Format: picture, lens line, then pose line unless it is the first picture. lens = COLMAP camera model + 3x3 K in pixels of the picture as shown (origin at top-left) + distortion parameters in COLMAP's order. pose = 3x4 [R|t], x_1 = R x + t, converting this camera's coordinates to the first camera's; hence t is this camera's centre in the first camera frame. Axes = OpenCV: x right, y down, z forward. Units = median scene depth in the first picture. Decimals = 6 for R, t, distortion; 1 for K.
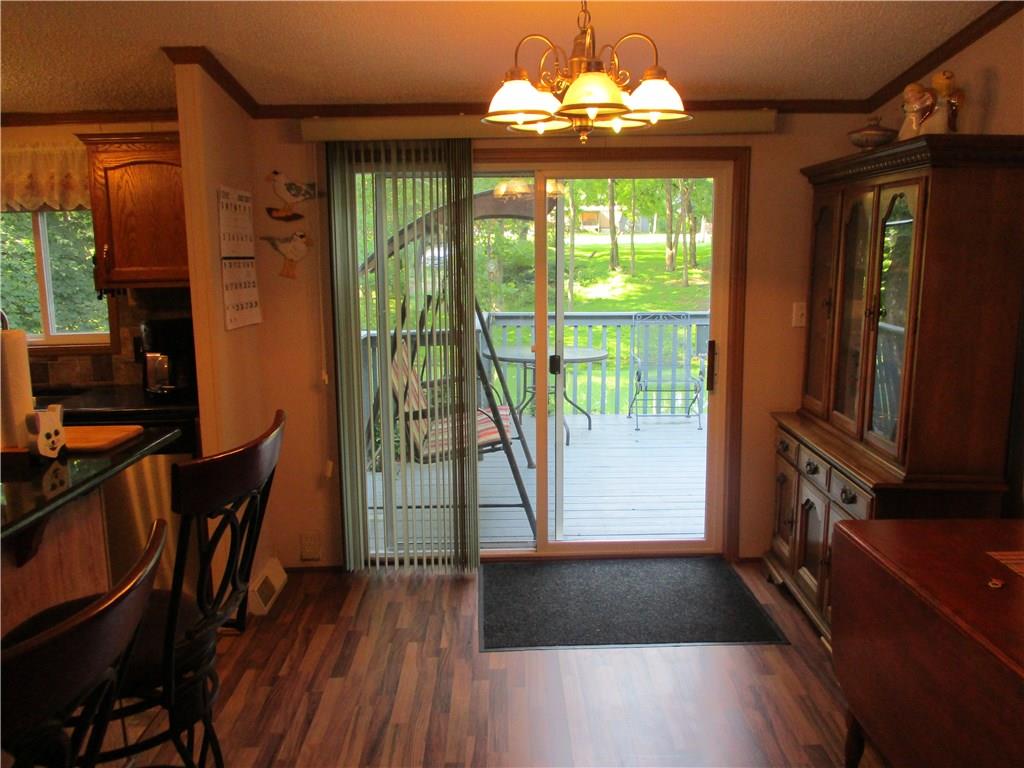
lens RADIAL K [[872.5, 0, 510.8], [0, 872.5, 365.5], [0, 0, 1]] dist [-0.005625, 0.004934]
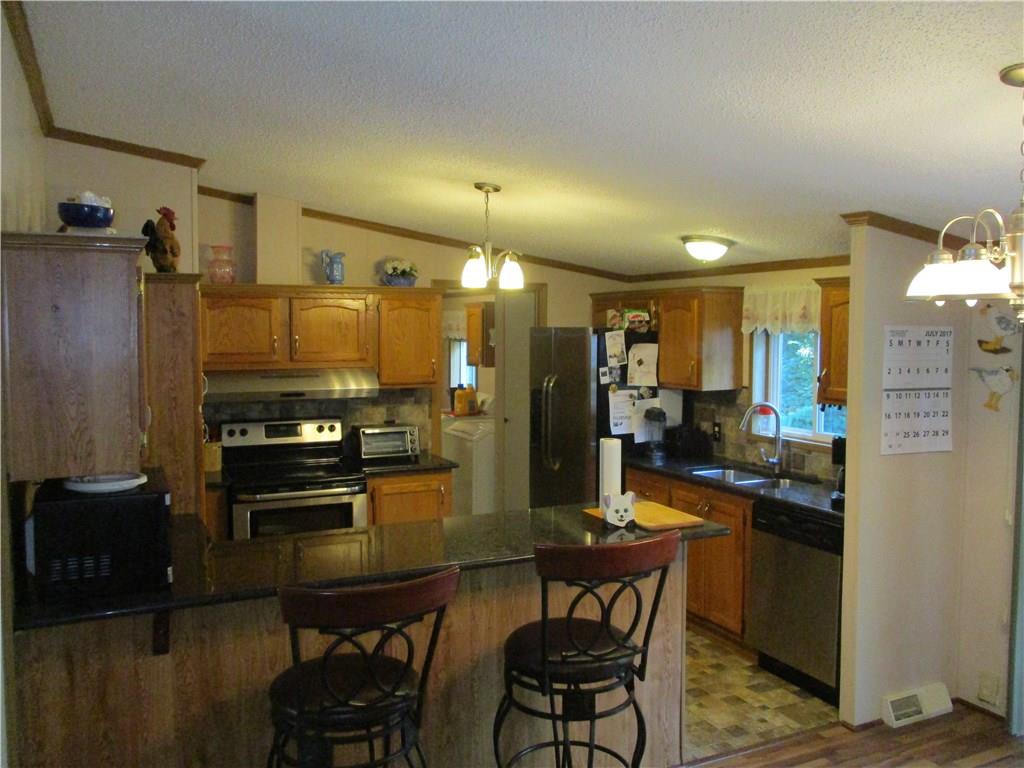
lens RADIAL K [[857.7, 0, 509.8], [0, 857.7, 361.9], [0, 0, 1]] dist [-0.024443, 0.007209]
pose [[0.416839, 0.066956, -0.906511, 0.392945], [-0.137198, 0.990492, 0.010071, -0.089875], [0.898567, 0.120173, 0.422062, 0.092582]]
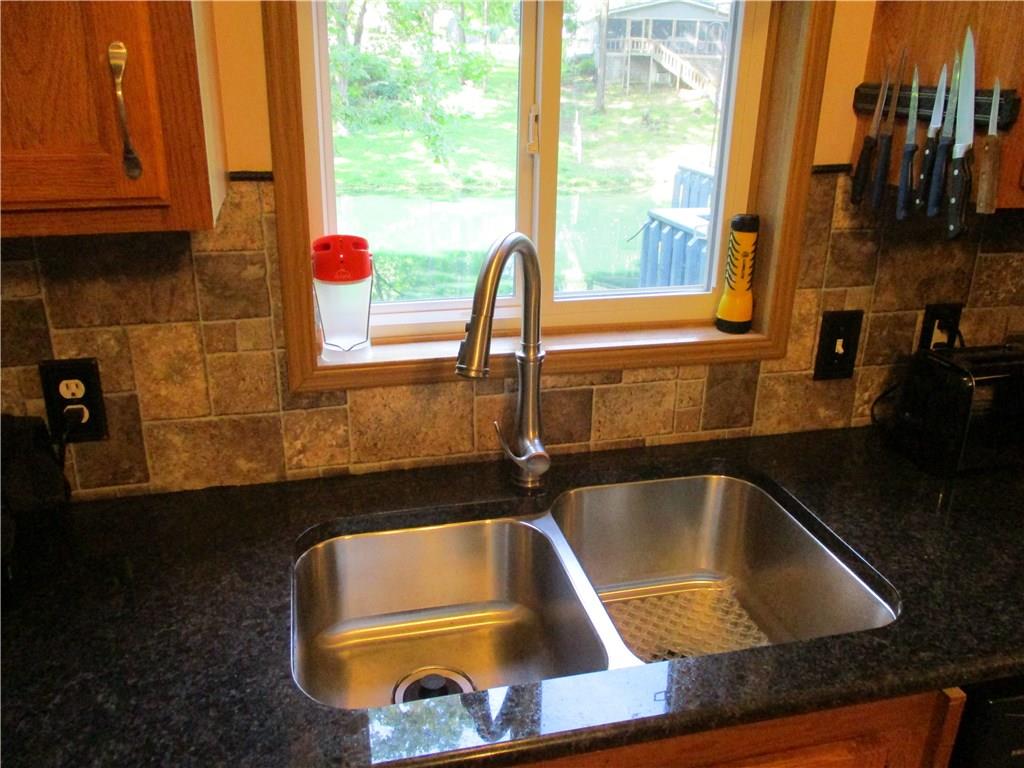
lens RADIAL K [[857.0, 0, 513.0], [0, 857.0, 370.1], [0, 0, 1]] dist [-0.026572, 0.020552]
pose [[0.973128, -0.037767, 0.227148, -0.651309], [-0.012254, 0.976566, 0.214867, -0.086983], [-0.229940, -0.211877, 0.949861, 0.682099]]
